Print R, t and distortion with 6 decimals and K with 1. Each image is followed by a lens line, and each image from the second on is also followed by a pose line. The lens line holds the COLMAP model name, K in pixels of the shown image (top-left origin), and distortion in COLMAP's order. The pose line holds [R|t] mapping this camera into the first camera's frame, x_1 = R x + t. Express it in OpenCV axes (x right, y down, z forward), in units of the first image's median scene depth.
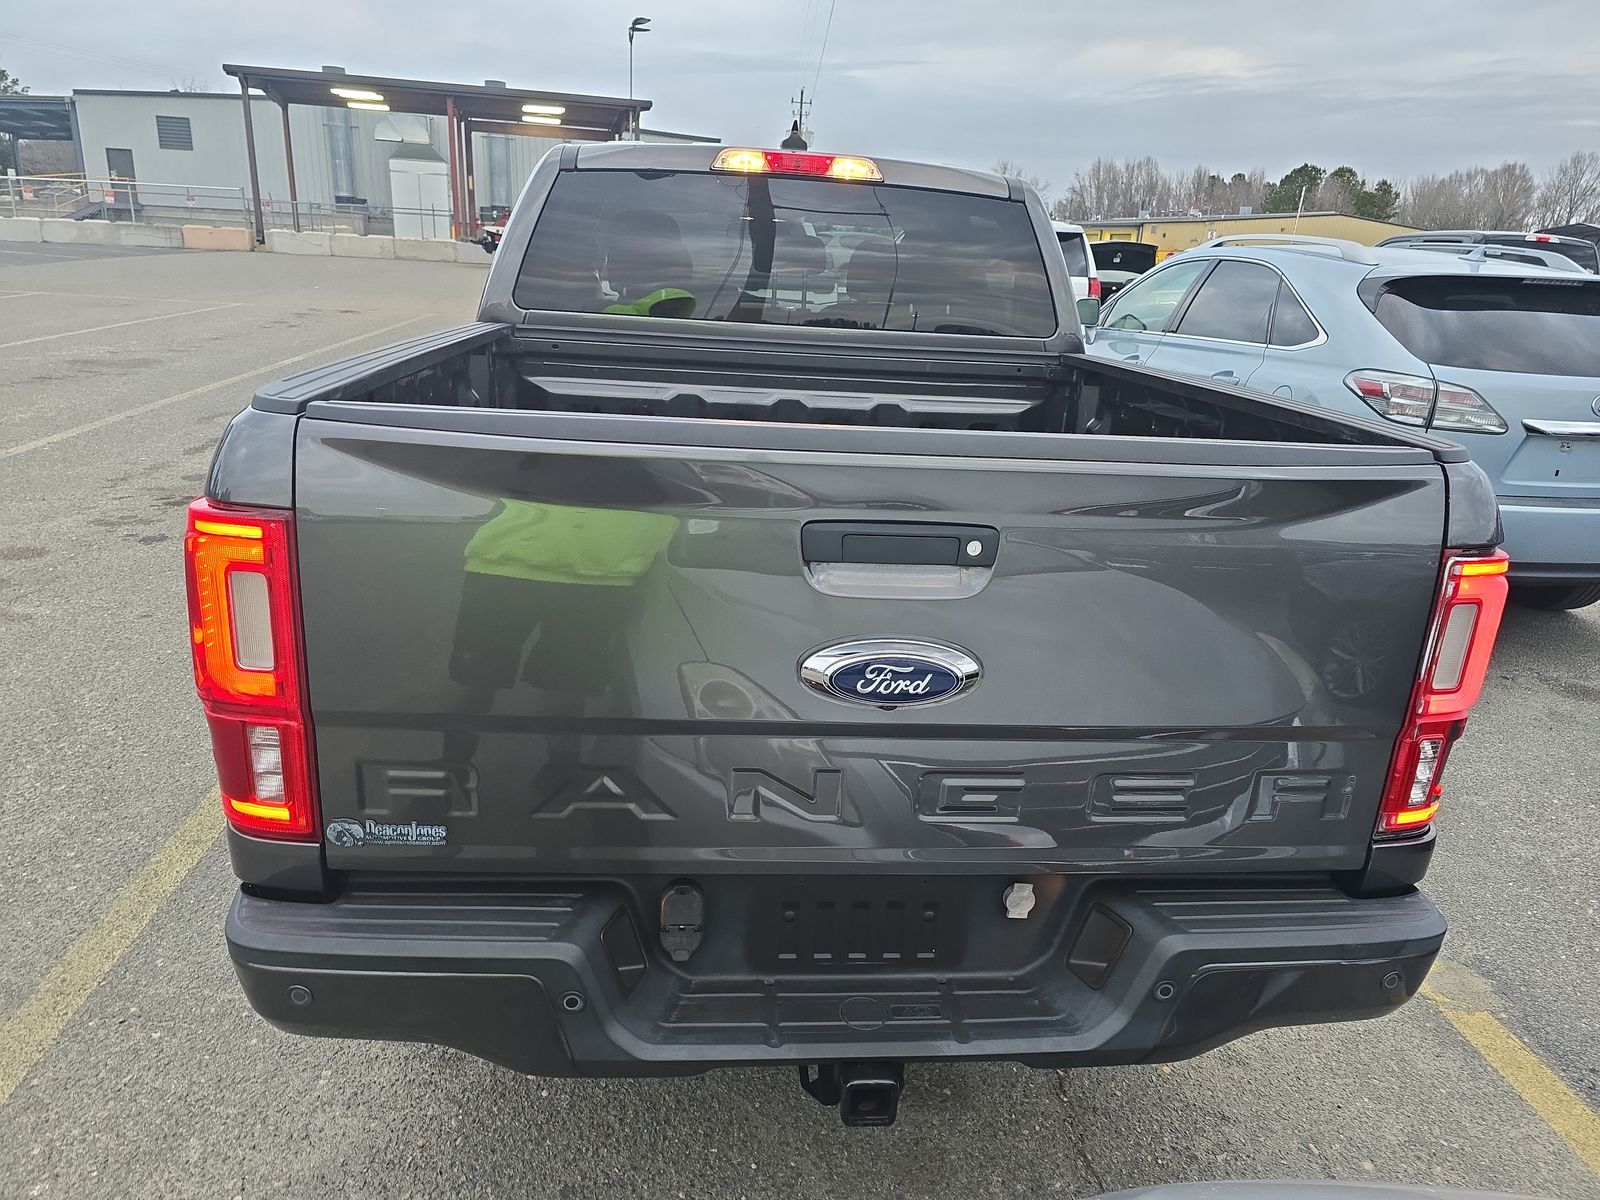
lens RADIAL K [[1057.6, 0, 805.7], [0, 1057.6, 603.3], [0, 0, 1]] dist [0.075827, -0.066352]
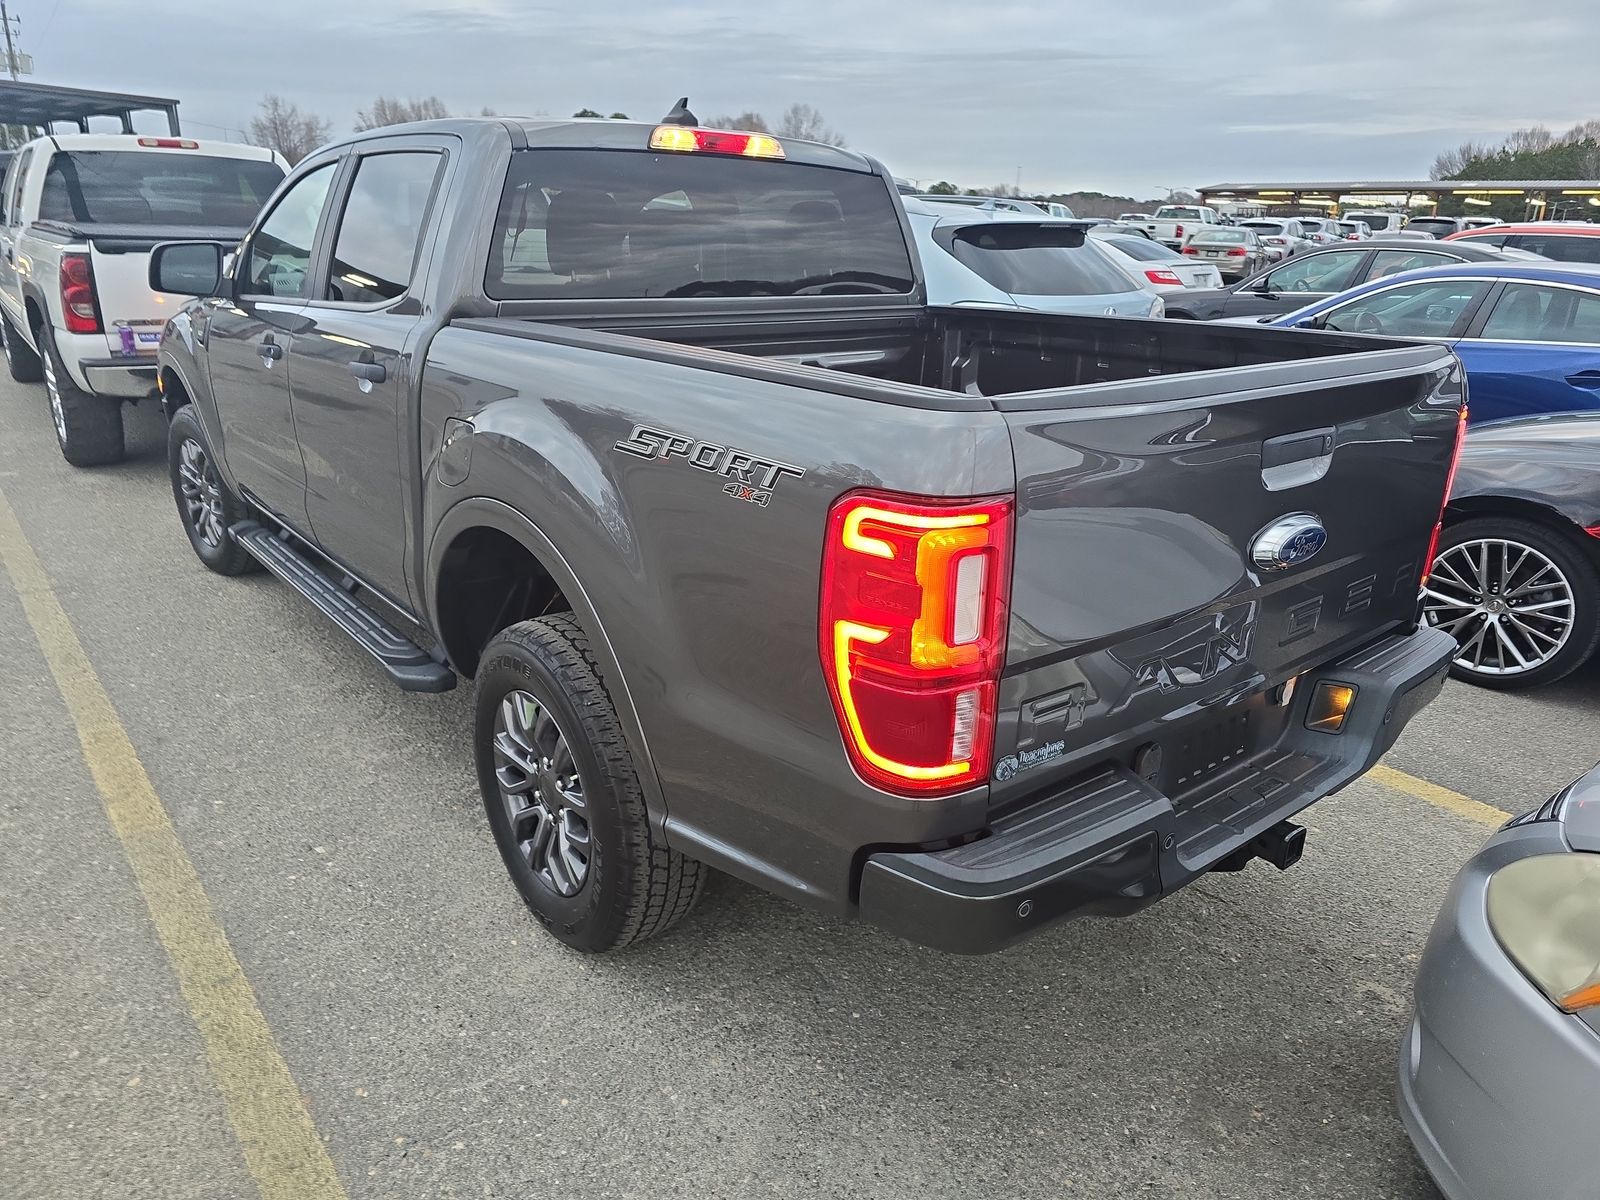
lens RADIAL K [[1057.6, 0, 805.7], [0, 1057.6, 603.3], [0, 0, 1]] dist [0.075827, -0.066352]
pose [[0.832063, -0.218975, 0.509628, -0.579631], [0.194993, 0.975608, 0.100833, -0.059109], [-0.519277, 0.015475, 0.854466, 0.064588]]
